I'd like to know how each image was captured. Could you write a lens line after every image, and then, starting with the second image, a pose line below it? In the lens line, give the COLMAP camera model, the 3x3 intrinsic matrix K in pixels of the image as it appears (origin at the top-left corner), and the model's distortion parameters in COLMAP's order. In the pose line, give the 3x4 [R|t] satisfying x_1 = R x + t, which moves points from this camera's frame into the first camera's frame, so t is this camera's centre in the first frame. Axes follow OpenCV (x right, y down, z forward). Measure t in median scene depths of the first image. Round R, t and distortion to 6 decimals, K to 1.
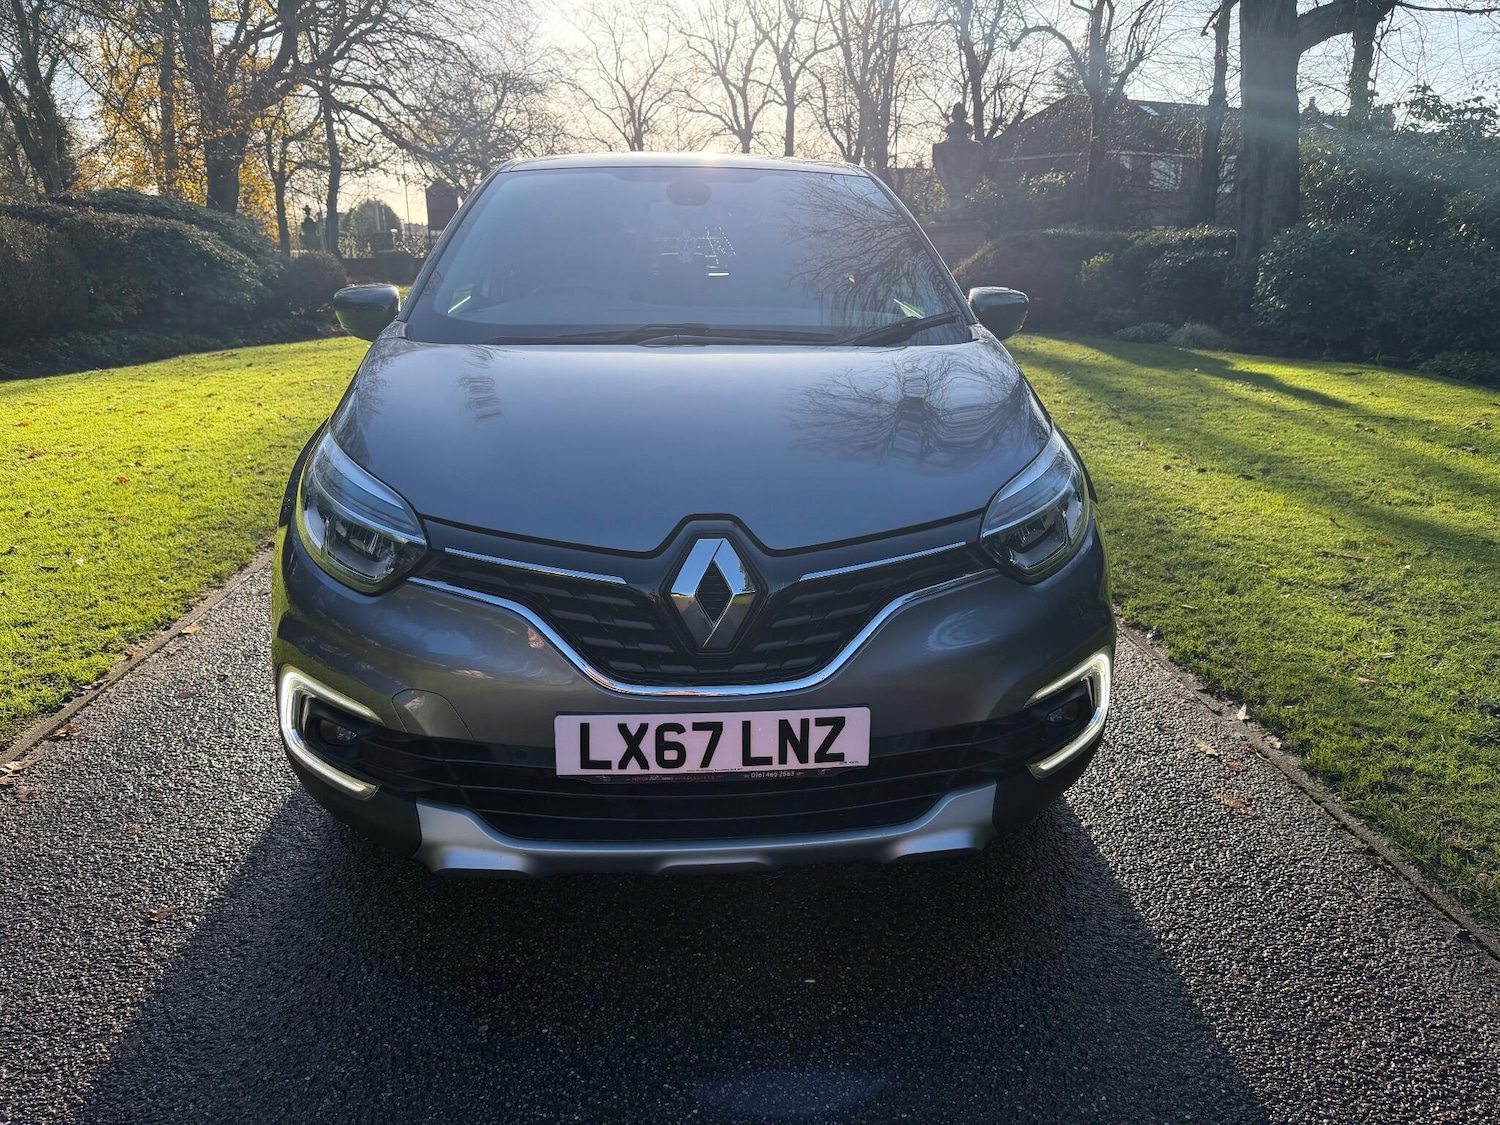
lens RADIAL K [[1081.4, 0, 755.8], [0, 1081.4, 525.5], [0, 0, 1]] dist [-0.001987, -0.001299]
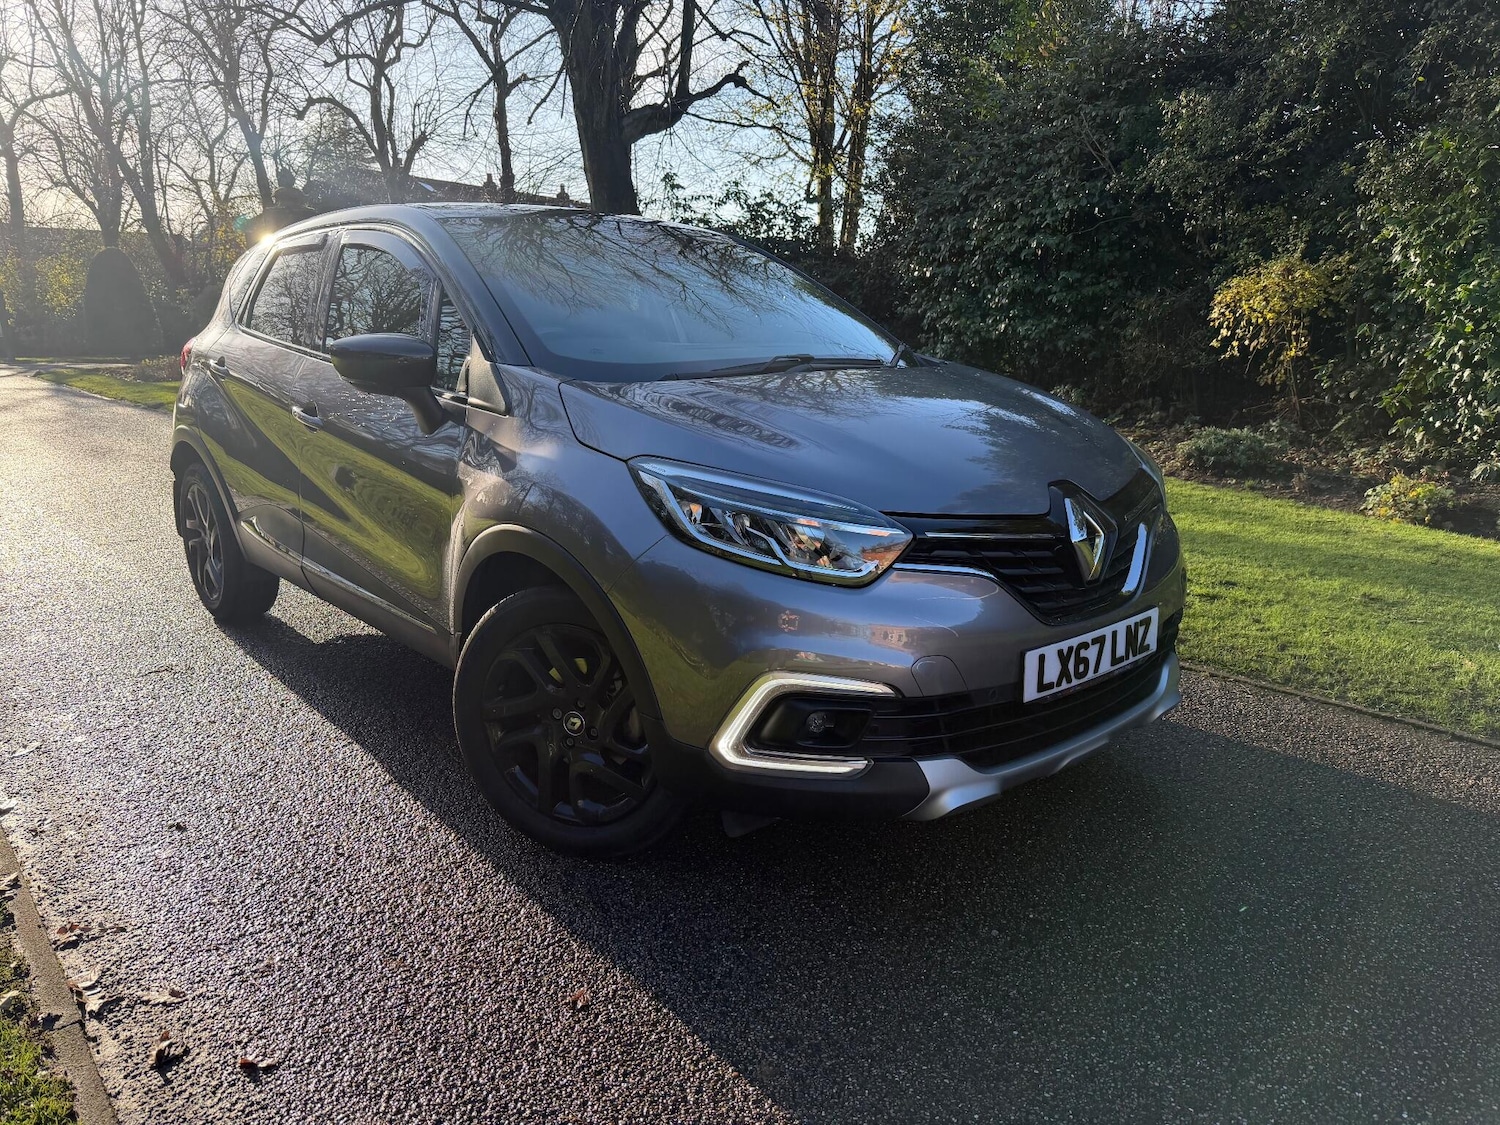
lens RADIAL K [[1048.3, 0, 740.6], [0, 1048.3, 559.2], [0, 0, 1]] dist [-0.004765, 0.003395]
pose [[0.807568, -0.139827, 0.572960, -1.094974], [0.153953, 0.987785, 0.024069, -0.008486], [-0.569326, 0.068771, 0.819230, 0.197033]]
